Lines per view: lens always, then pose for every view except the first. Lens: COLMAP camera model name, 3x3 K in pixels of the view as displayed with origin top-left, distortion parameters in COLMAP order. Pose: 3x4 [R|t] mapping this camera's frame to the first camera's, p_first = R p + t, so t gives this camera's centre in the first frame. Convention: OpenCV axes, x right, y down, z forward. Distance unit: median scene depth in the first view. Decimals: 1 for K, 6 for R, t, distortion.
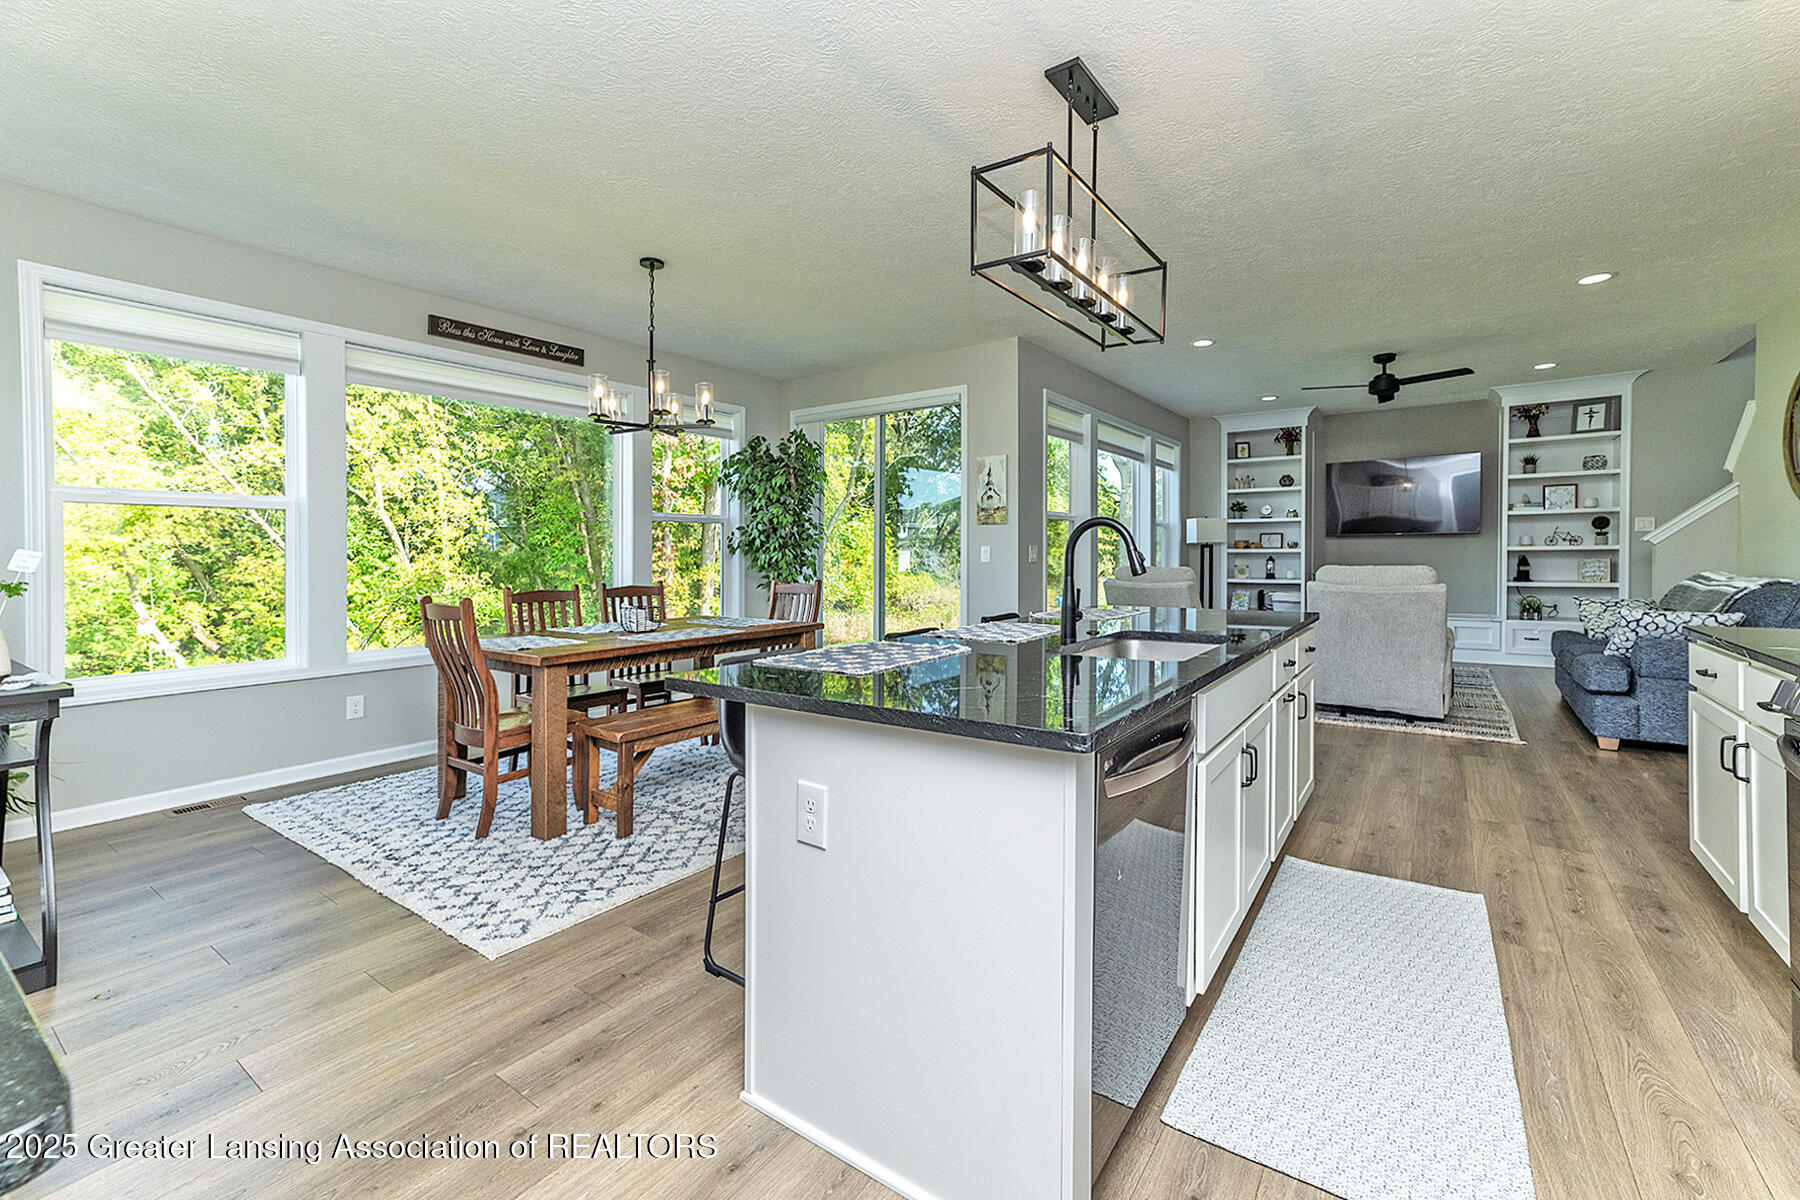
lens RADIAL K [[744.0, 0, 860.5], [0, 744.0, 575.7], [0, 0, 1]] dist [-0.000727, 0.000373]
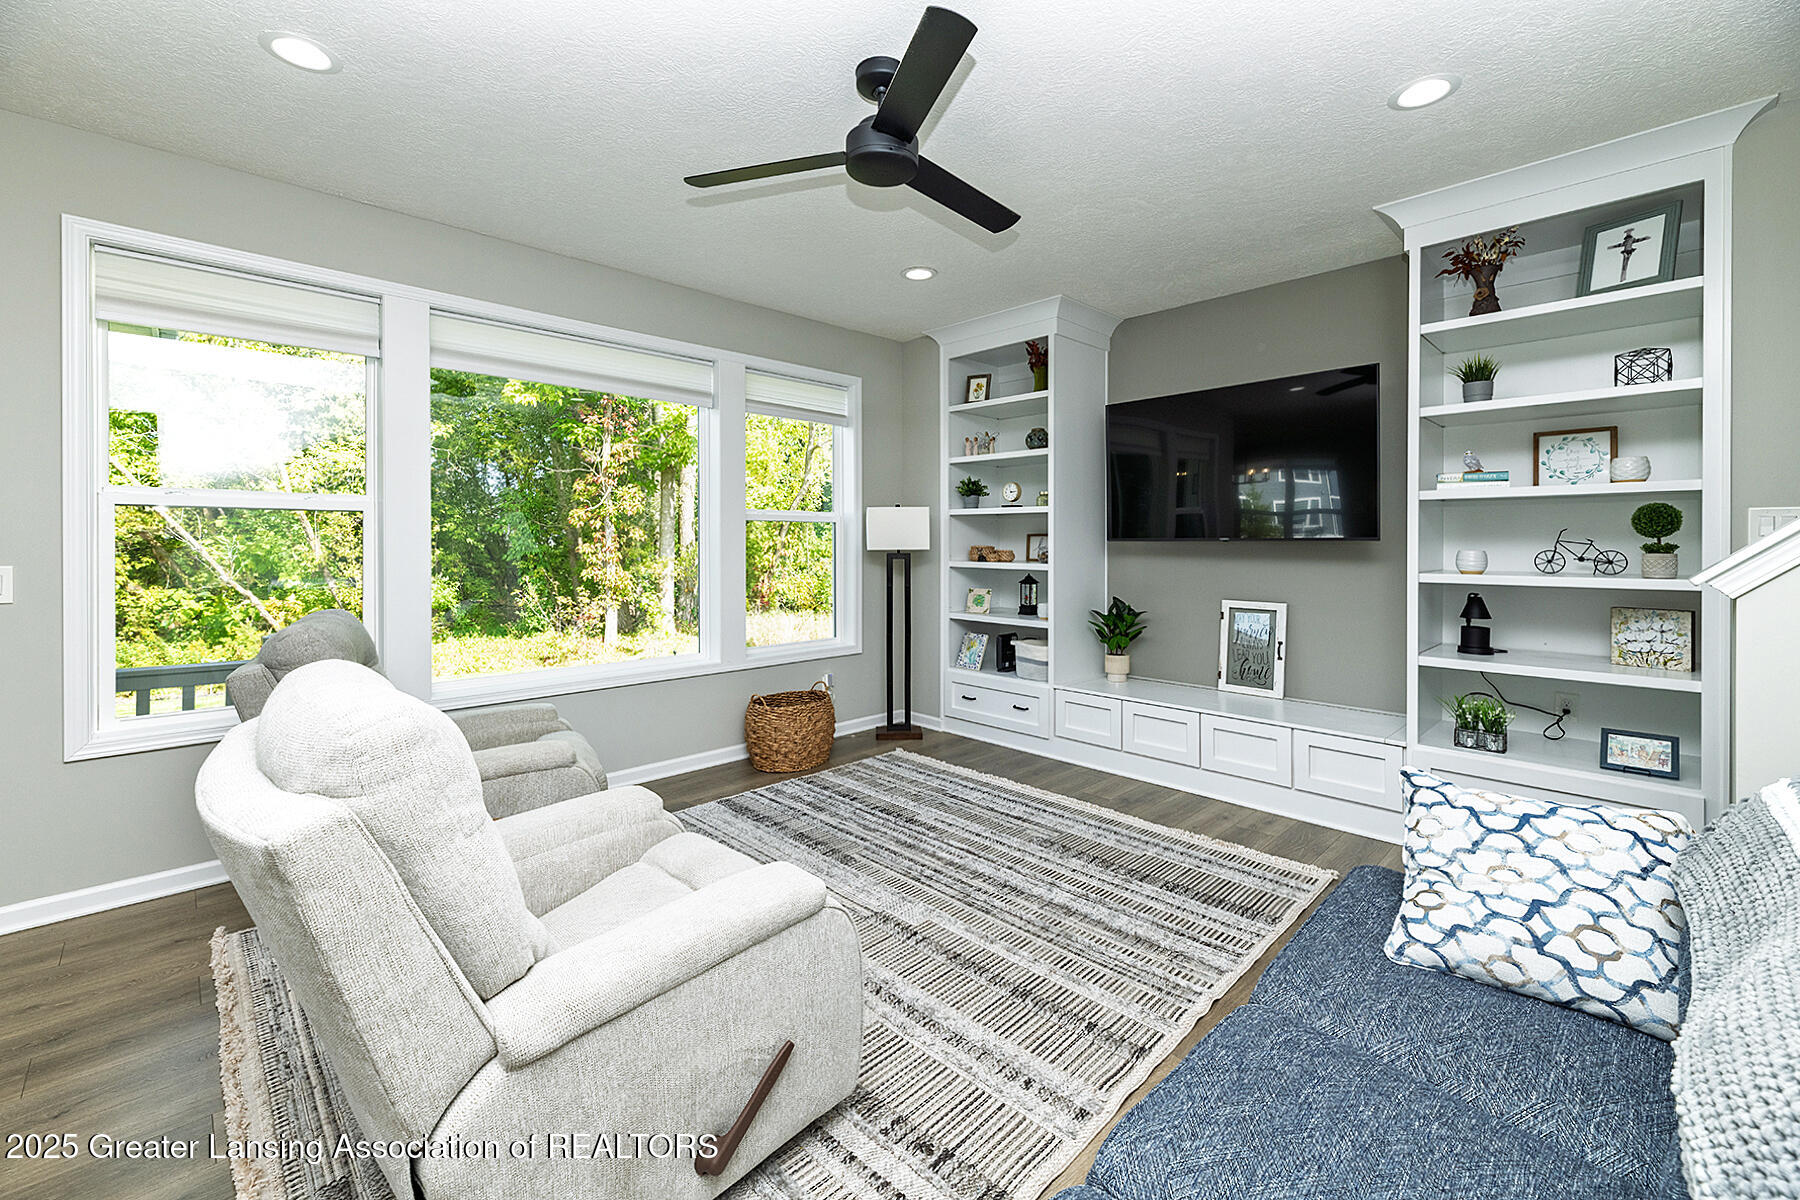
lens RADIAL K [[708.2, 0, 852.1], [0, 708.2, 550.5], [0, 0, 1]] dist [0.001016, -0.005635]
pose [[0.984333, 0.011799, -0.175923, 0.611453], [-0.014744, 0.999772, -0.015445, -0.041166], [0.175700, 0.017796, 0.984283, 0.535223]]
